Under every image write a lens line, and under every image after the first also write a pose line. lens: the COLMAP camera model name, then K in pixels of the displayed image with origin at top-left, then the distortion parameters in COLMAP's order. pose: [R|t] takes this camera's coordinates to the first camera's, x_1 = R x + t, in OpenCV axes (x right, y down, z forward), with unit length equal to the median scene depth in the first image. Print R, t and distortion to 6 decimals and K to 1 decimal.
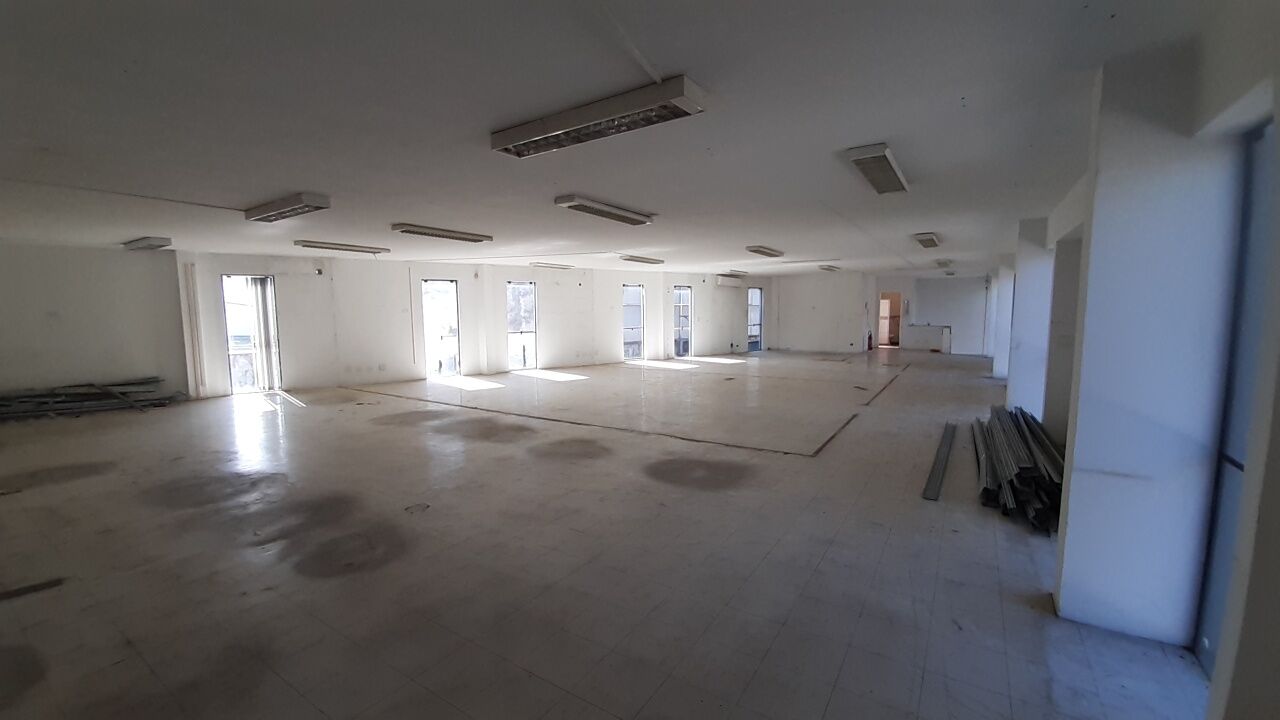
lens RADIAL K [[527.0, 0, 631.2], [0, 527.0, 360.8], [0, 0, 1]] dist [-0.016945, -0.004321]
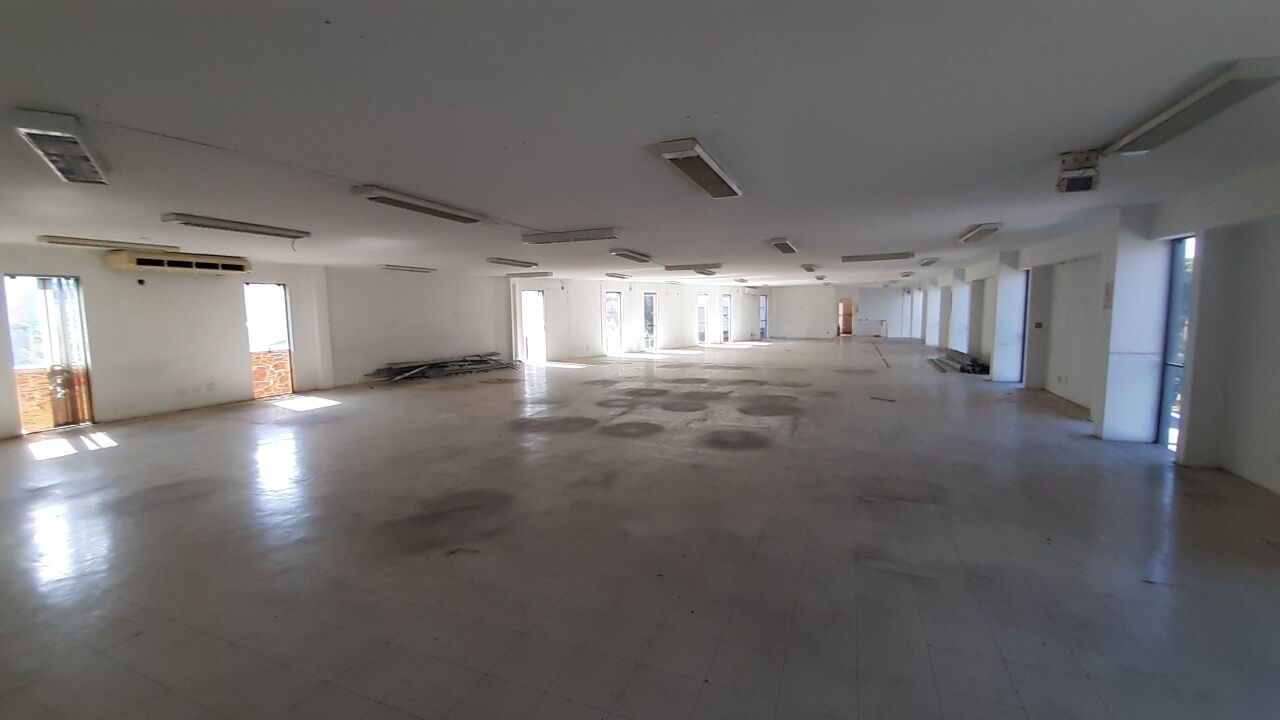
lens RADIAL K [[527.0, 0, 638.1], [0, 527.0, 363.5], [0, 0, 1]] dist [-0.016945, -0.004321]
pose [[0.981214, -0.026293, 0.191123, -0.440457], [0.026236, 0.999652, 0.002829, 0.042304], [-0.191131, 0.002238, 0.981562, -0.410952]]
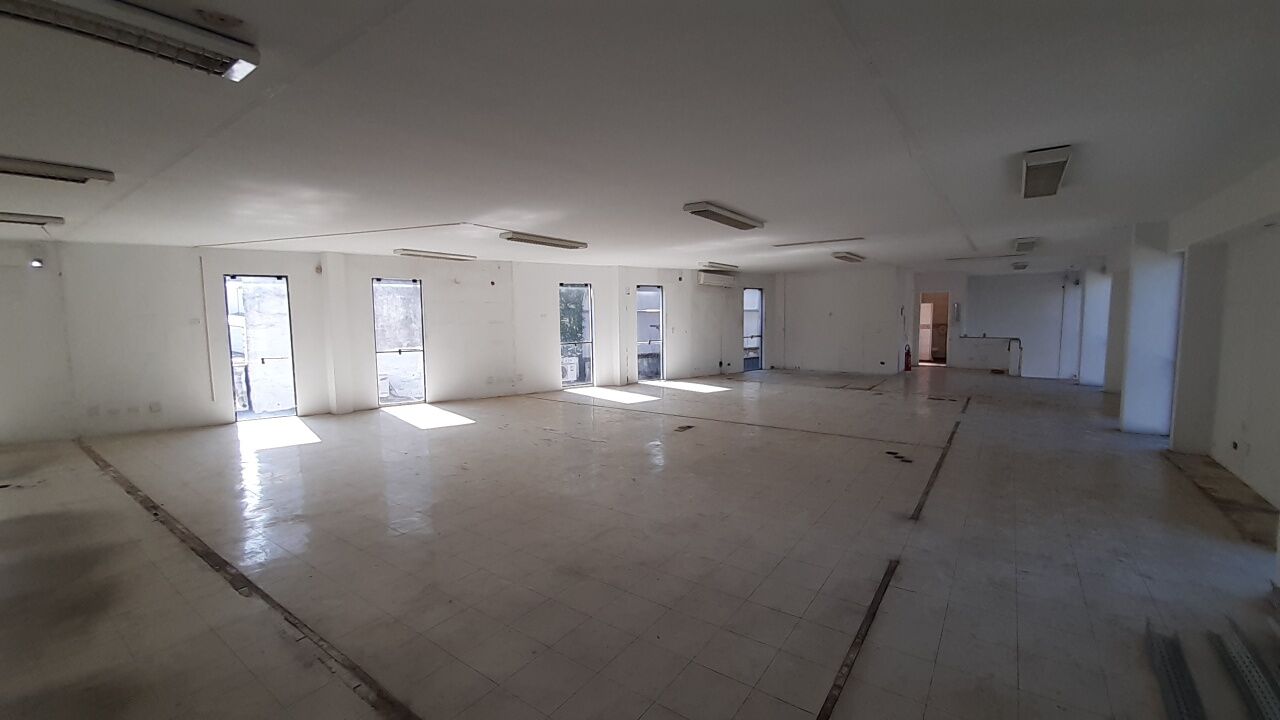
lens RADIAL K [[527.0, 0, 630.8], [0, 527.0, 359.6], [0, 0, 1]] dist [-0.016945, -0.004321]
pose [[0.998765, 0.001010, -0.049664, 0.110115], [-0.001675, 0.999909, -0.013361, -0.027896], [0.049646, 0.013427, 0.998677, 0.262820]]
